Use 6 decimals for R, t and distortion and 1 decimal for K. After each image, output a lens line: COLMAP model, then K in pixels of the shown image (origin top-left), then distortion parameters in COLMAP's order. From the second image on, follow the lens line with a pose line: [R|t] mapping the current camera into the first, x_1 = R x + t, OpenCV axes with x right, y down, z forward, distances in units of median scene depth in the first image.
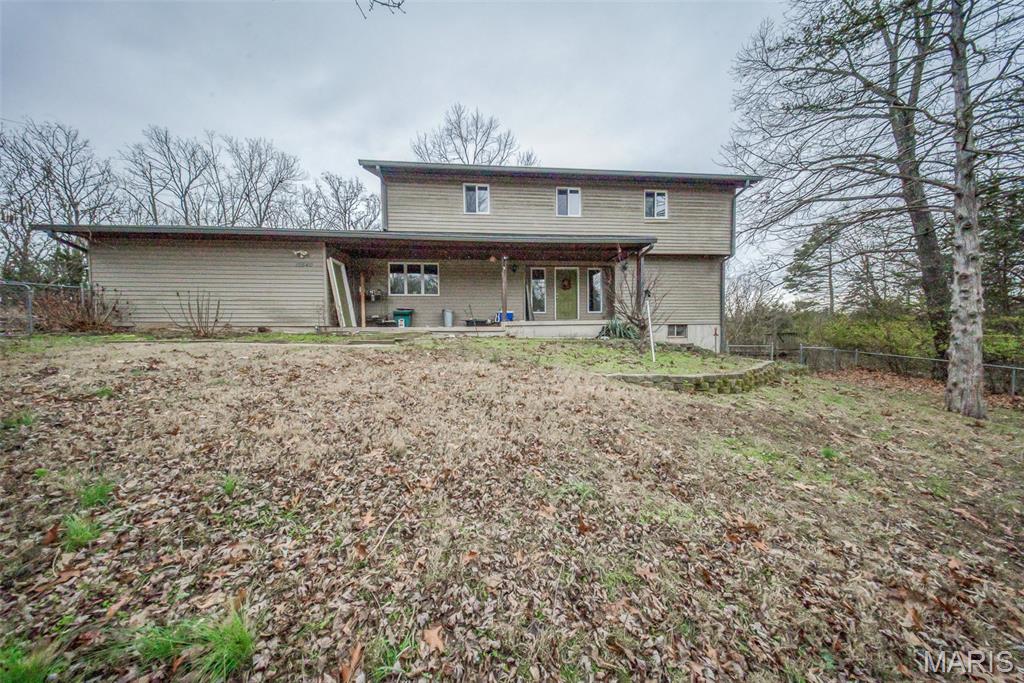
lens RADIAL K [[302.5, 0, 514.9], [0, 302.5, 345.9], [0, 0, 1]] dist [-0.002131, -0.000137]
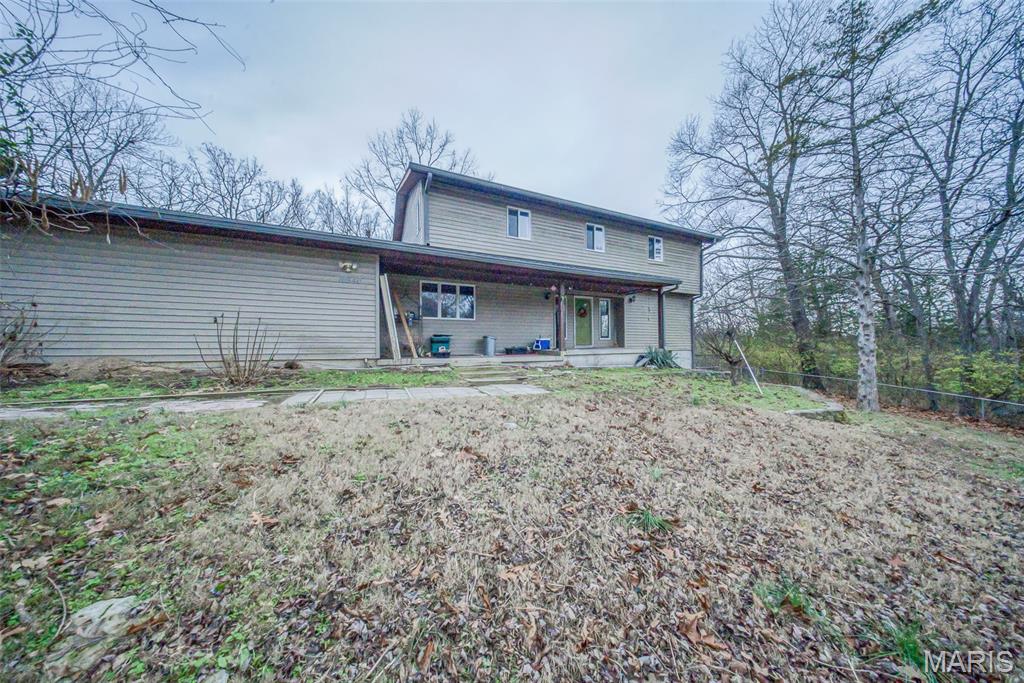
lens RADIAL K [[302.5, 0, 512.4], [0, 302.5, 343.9], [0, 0, 1]] dist [-0.002131, -0.000137]
pose [[0.941869, 0.006857, 0.335910, -0.459472], [0.008714, 0.998957, -0.044824, -0.053493], [-0.335867, 0.045146, 0.940827, 0.104955]]
